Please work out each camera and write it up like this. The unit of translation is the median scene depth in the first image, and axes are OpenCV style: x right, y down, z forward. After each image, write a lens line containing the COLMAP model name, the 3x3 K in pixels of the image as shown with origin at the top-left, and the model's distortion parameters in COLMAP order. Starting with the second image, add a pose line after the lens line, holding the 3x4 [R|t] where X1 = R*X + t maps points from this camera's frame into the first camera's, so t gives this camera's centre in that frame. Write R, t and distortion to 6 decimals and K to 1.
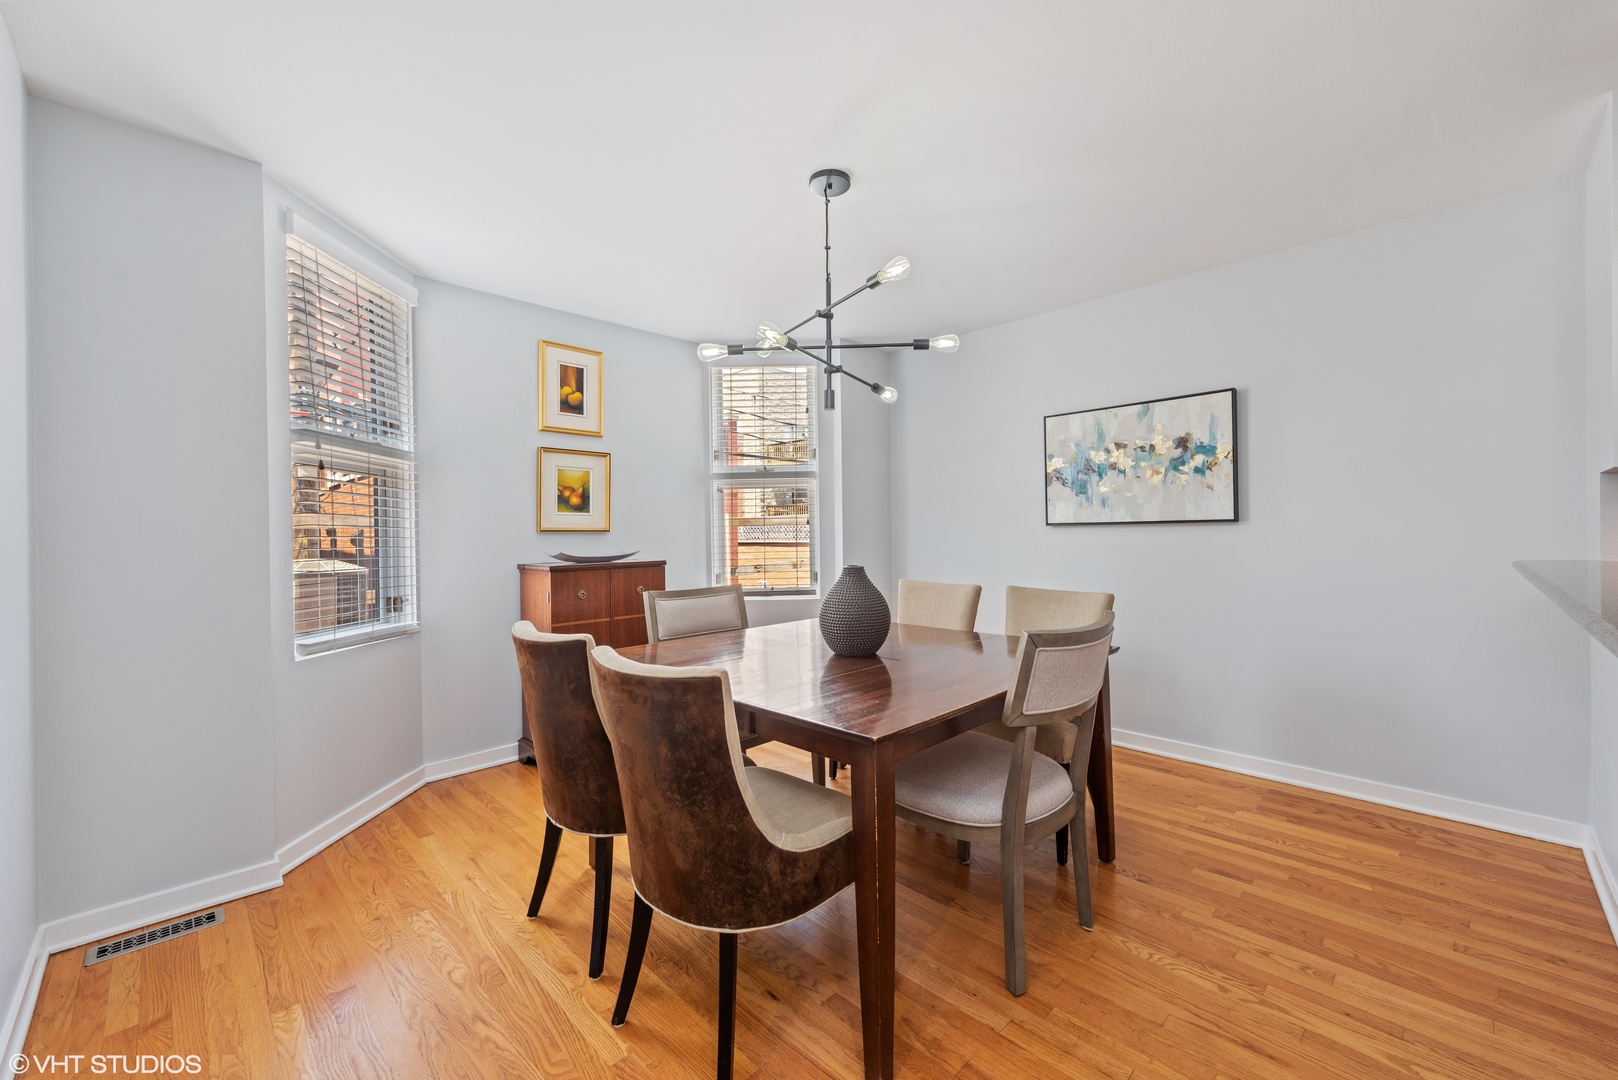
lens RADIAL K [[635.5, 0, 809.0], [0, 635.5, 540.0], [0, 0, 1]] dist [0.011207, -0.000070]
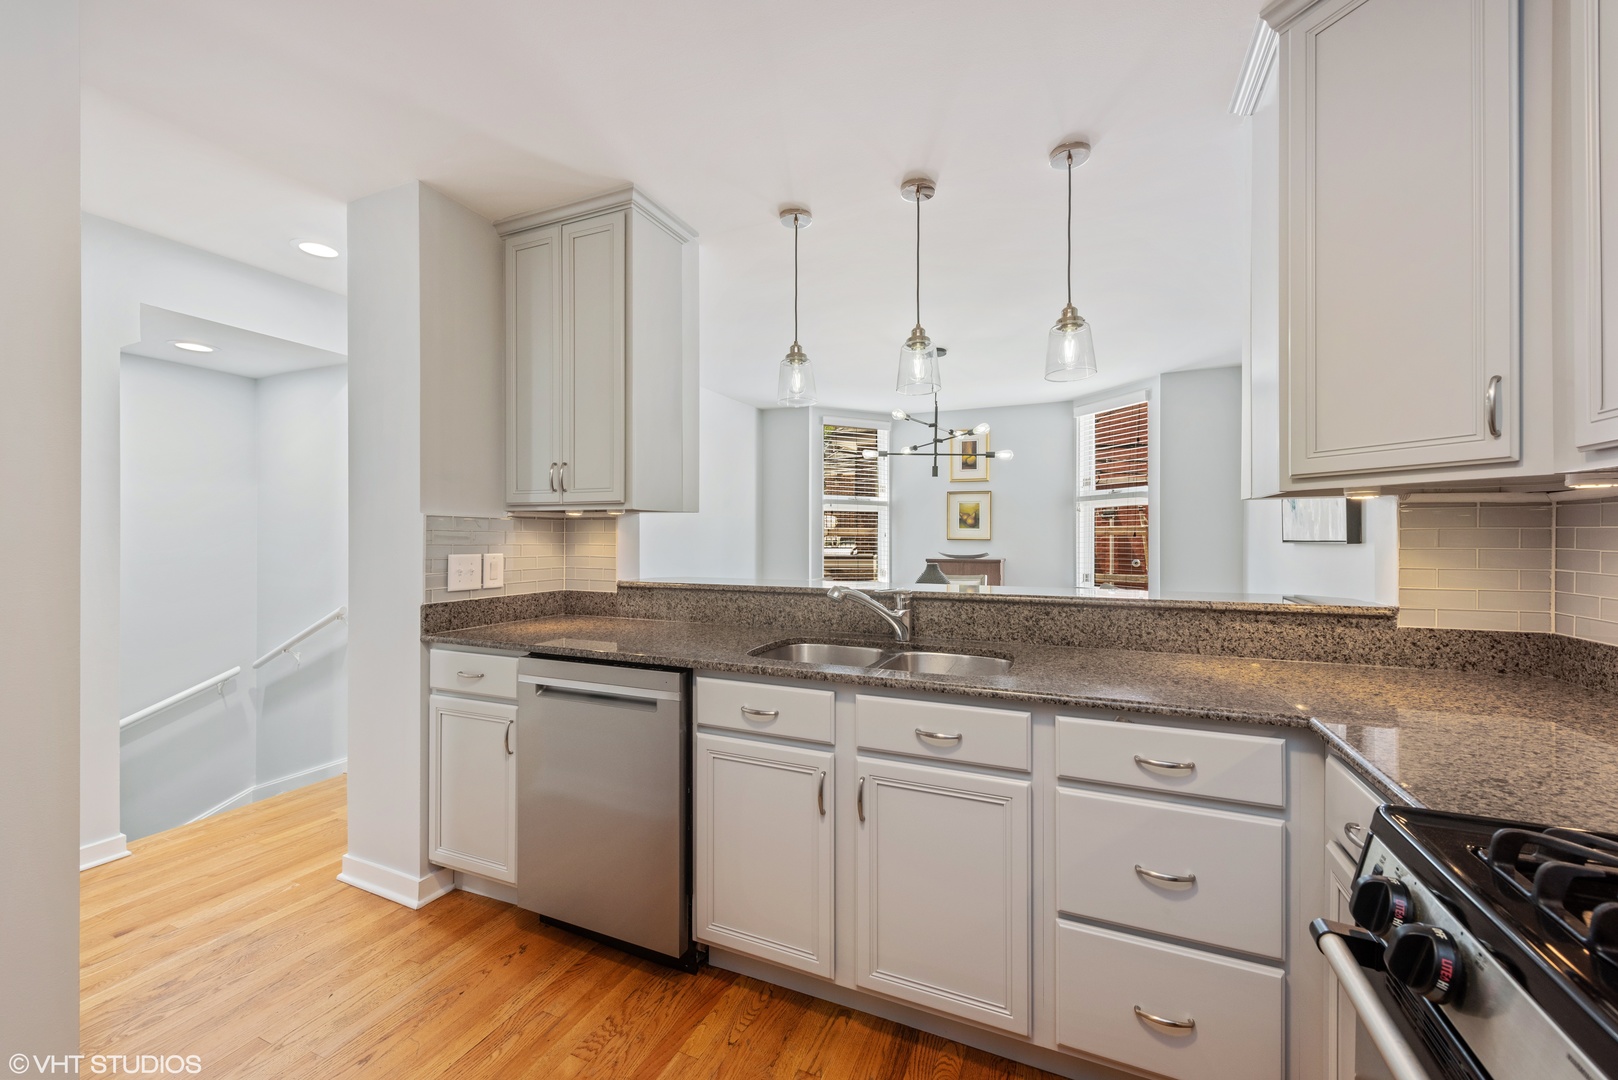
lens RADIAL K [[635.5, 0, 809.0], [0, 635.5, 540.0], [0, 0, 1]] dist [0.011207, -0.000070]
pose [[0.363376, 0.017971, -0.931469, 1.044689], [-0.019604, 0.999740, 0.011640, -0.024549], [0.931436, 0.014031, 0.363634, 0.004104]]
